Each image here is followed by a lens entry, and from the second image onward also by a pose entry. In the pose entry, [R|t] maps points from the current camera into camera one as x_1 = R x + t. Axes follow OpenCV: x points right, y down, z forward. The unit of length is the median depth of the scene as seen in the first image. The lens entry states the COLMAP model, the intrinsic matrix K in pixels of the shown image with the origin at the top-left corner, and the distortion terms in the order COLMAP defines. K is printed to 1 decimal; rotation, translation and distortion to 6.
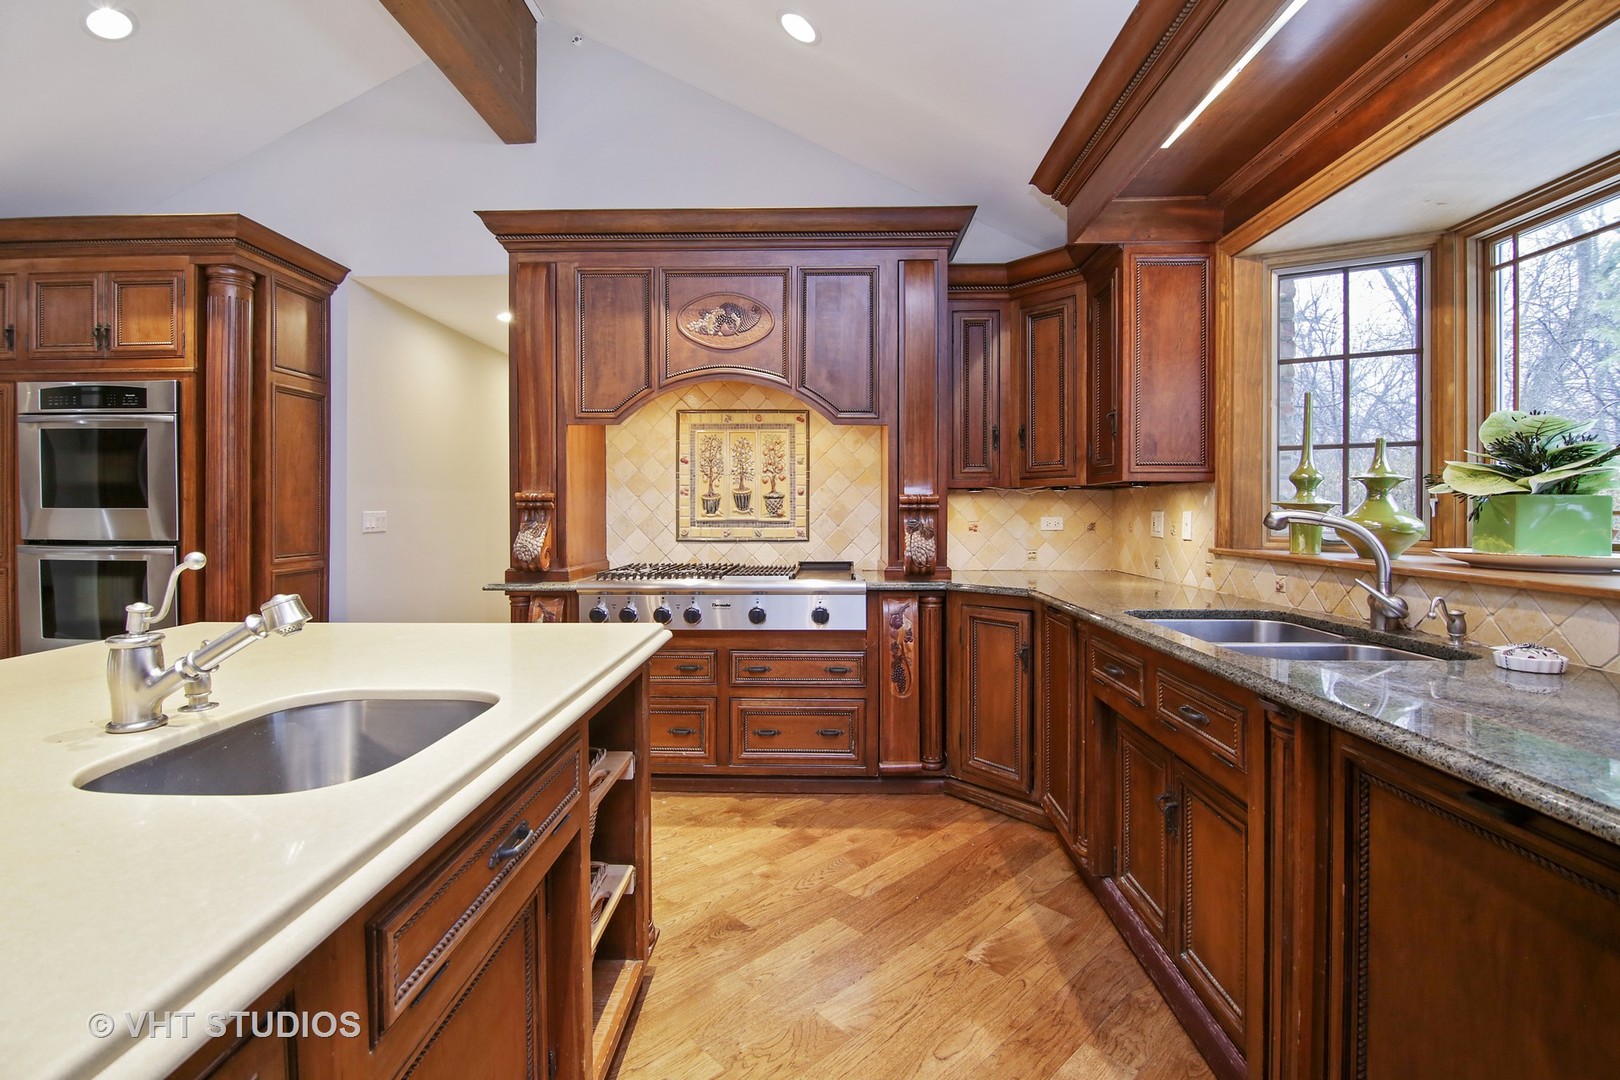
lens RADIAL K [[732.8, 0, 812.9], [0, 732.8, 510.1], [0, 0, 1]] dist [0.001387, -0.011222]
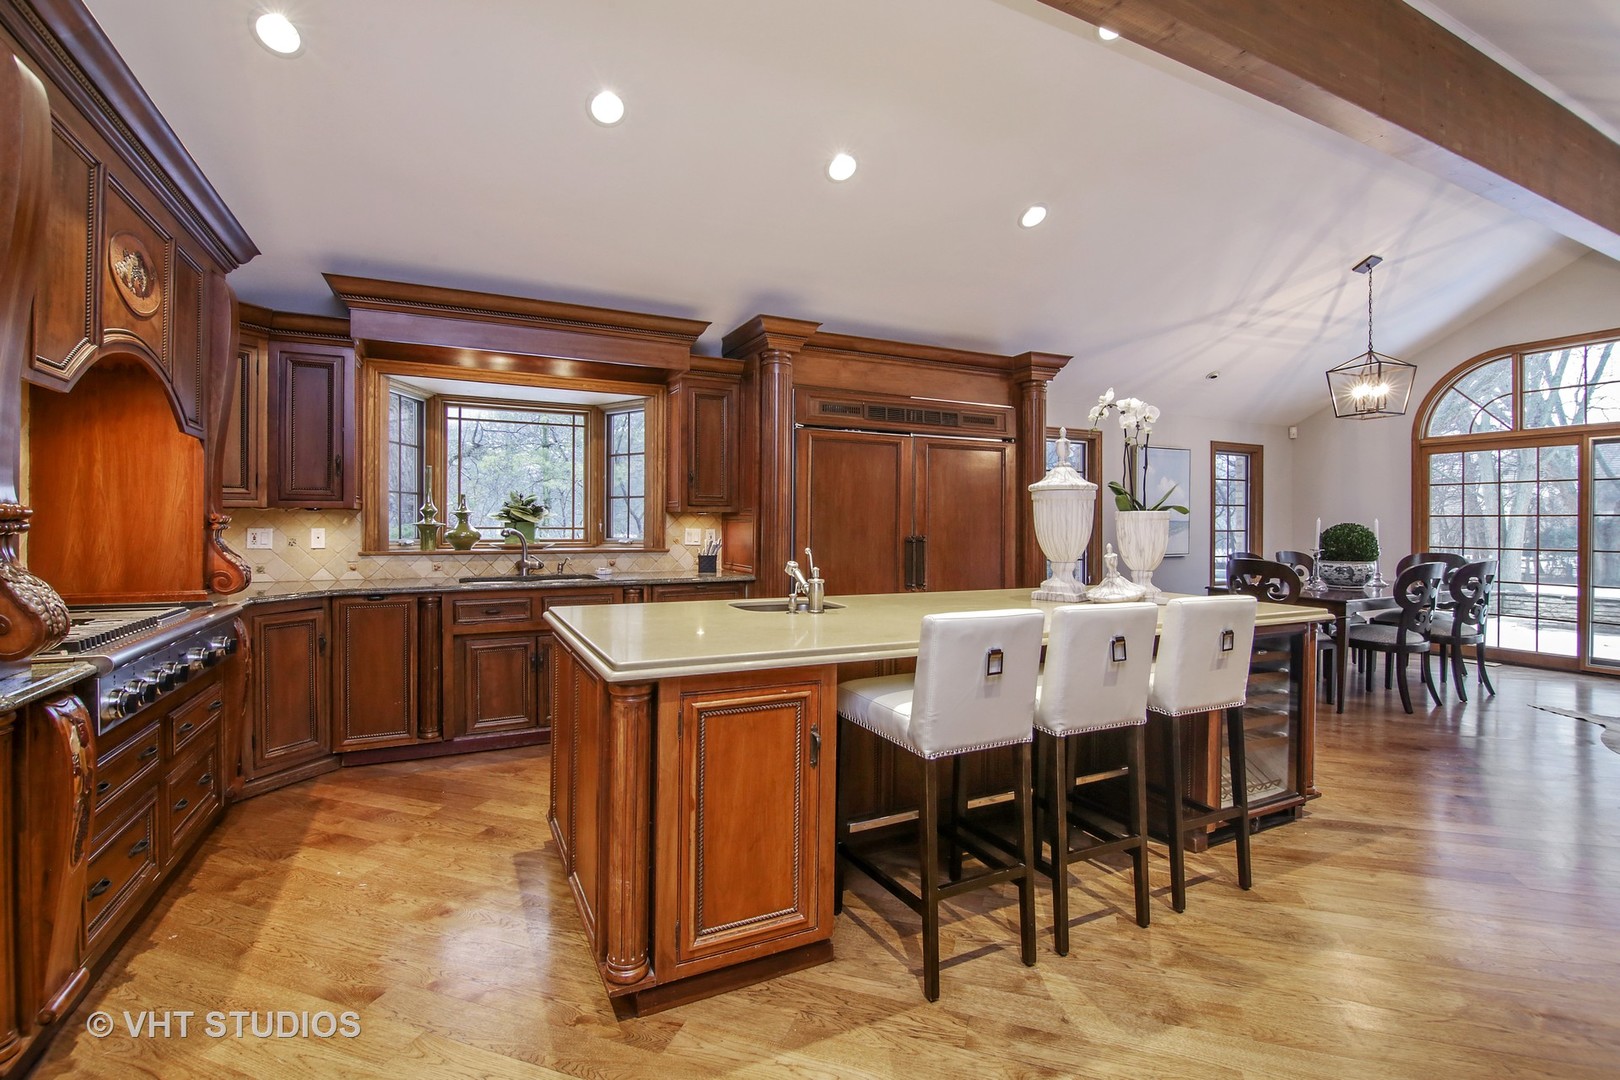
lens RADIAL K [[732.8, 0, 812.9], [0, 732.8, 510.1], [0, 0, 1]] dist [0.001387, -0.011222]
pose [[-0.474713, 0.012909, 0.880046, -1.122775], [-0.006384, 0.999816, -0.018109, -0.013346], [-0.880117, -0.014215, -0.474543, 0.778401]]
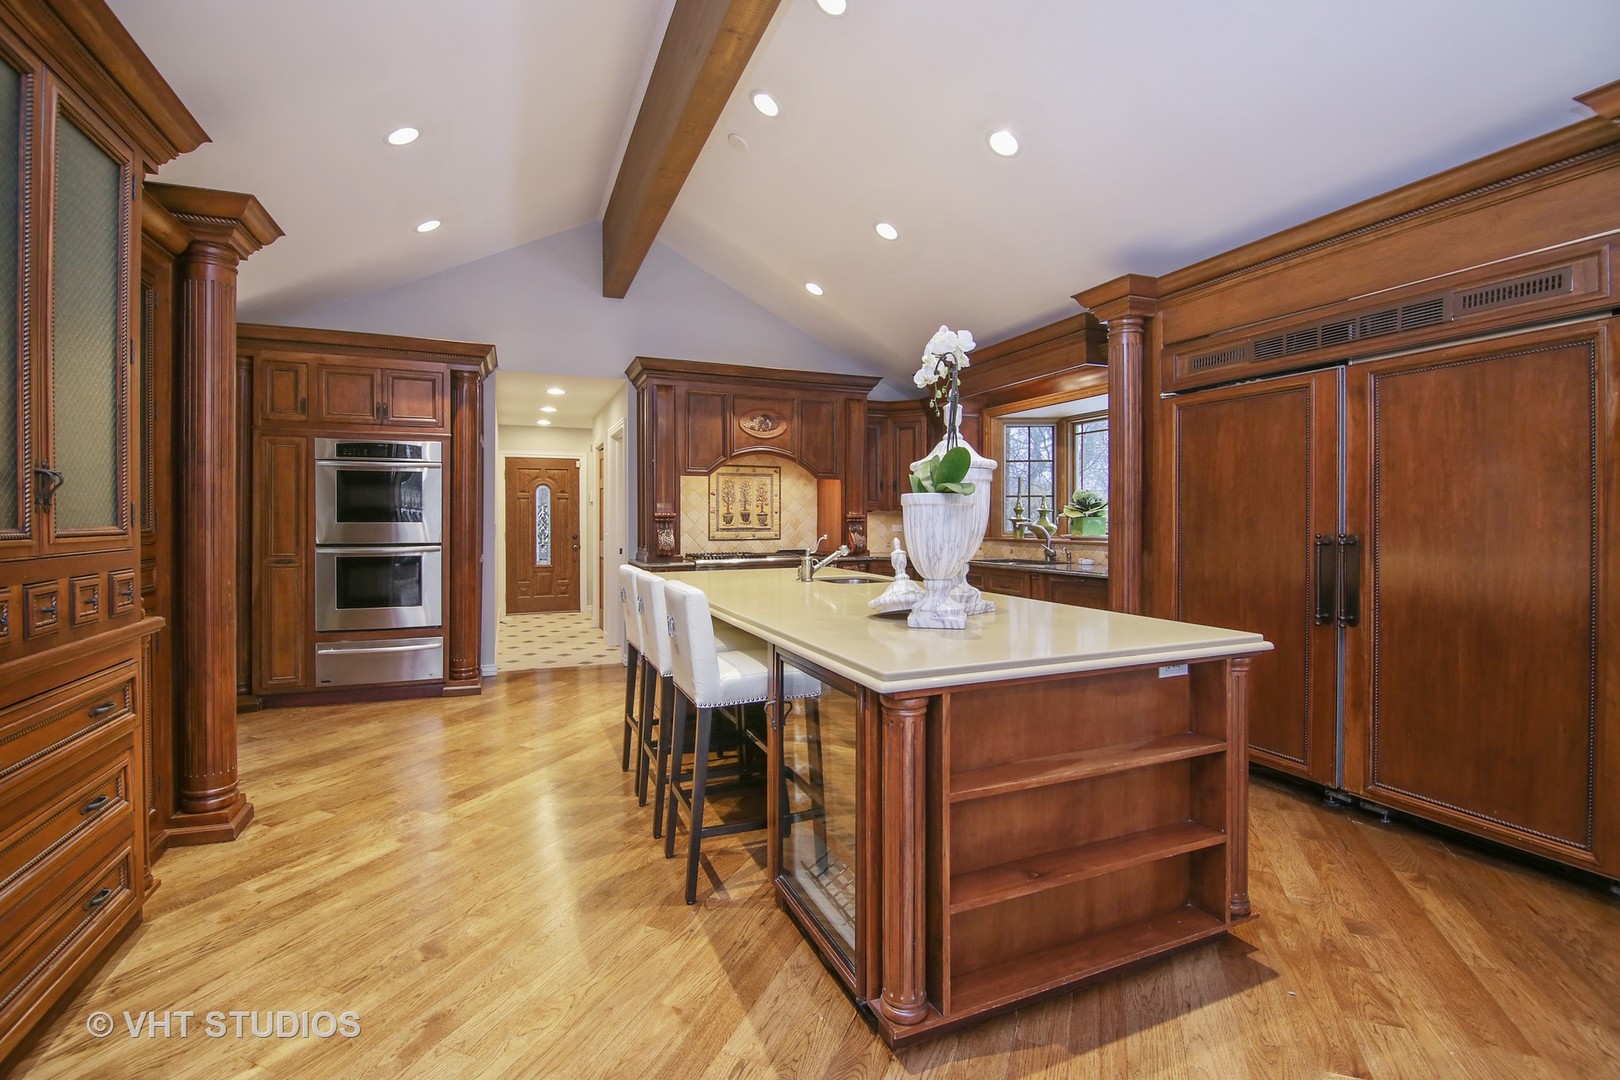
lens RADIAL K [[733.5, 0, 810.7], [0, 733.5, 522.8], [0, 0, 1]] dist [0.000830, -0.010832]
pose [[0.911512, -0.003976, 0.411255, -0.820627], [0.001896, 0.999983, 0.005464, -0.009098], [-0.411270, -0.004201, 0.911504, -0.820668]]
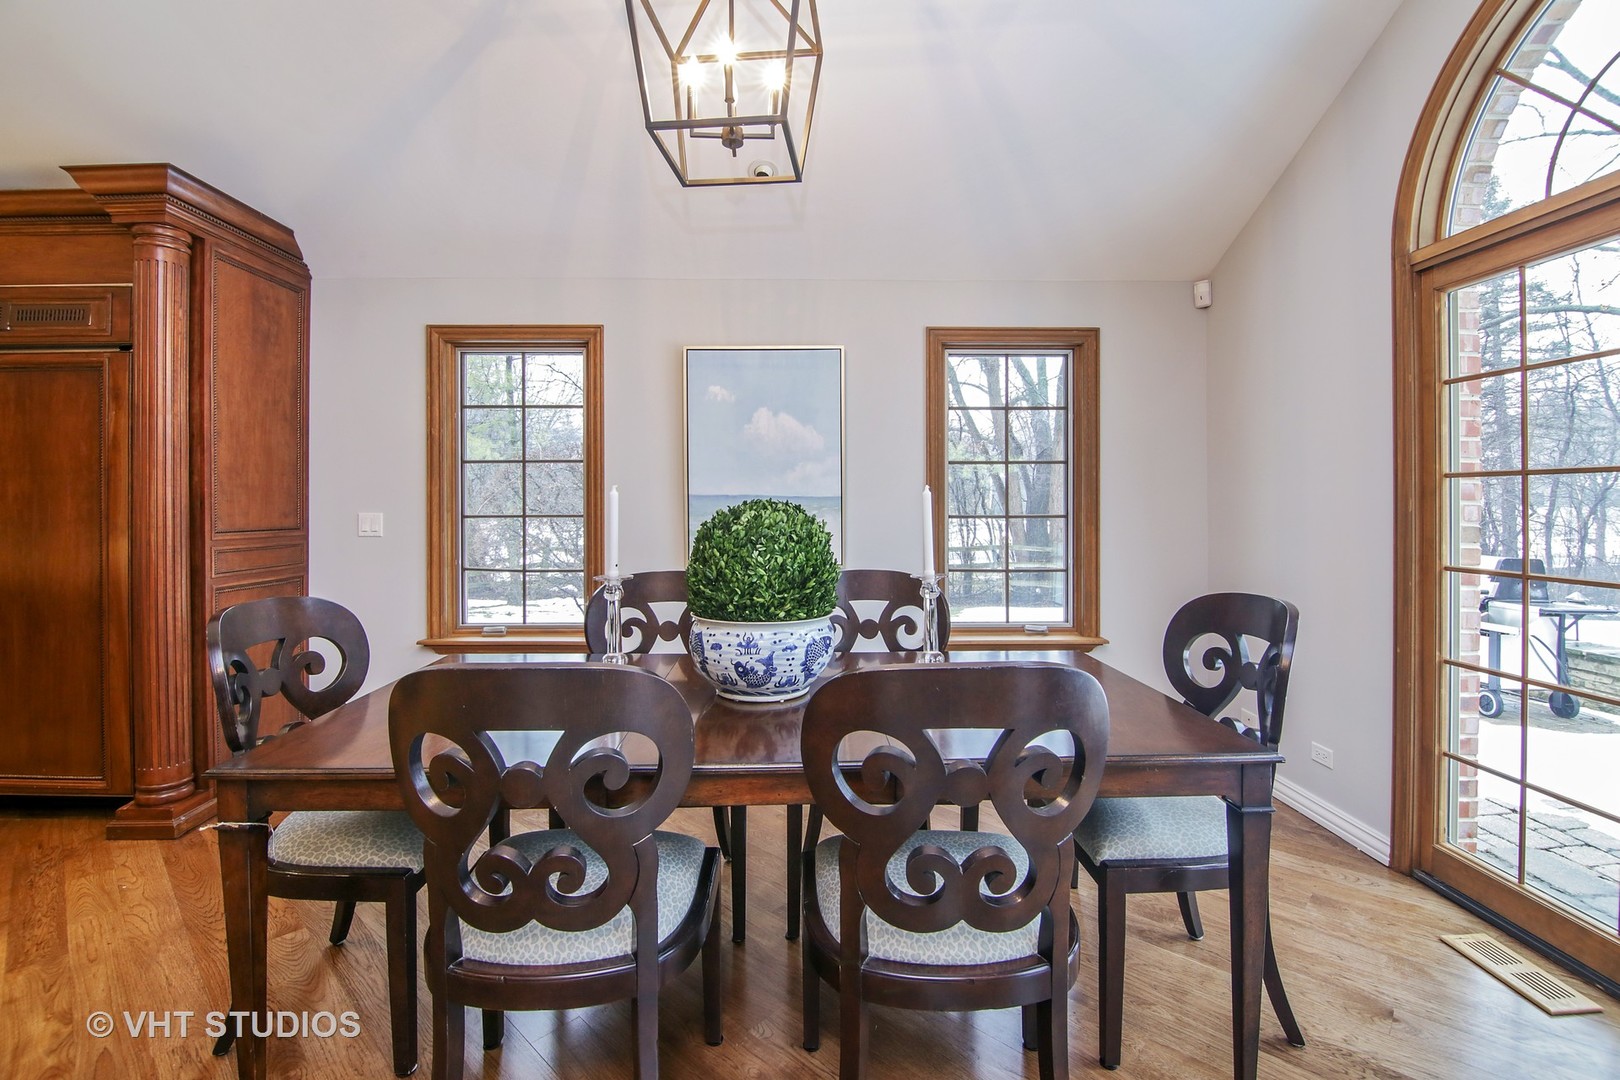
lens RADIAL K [[732.8, 0, 812.9], [0, 732.8, 510.1], [0, 0, 1]] dist [0.001387, -0.011222]
pose [[-0.062488, -0.007328, 0.998019, -0.767242], [0.002387, 0.999969, 0.007492, -0.014100], [-0.998043, 0.002850, -0.062469, -1.281637]]
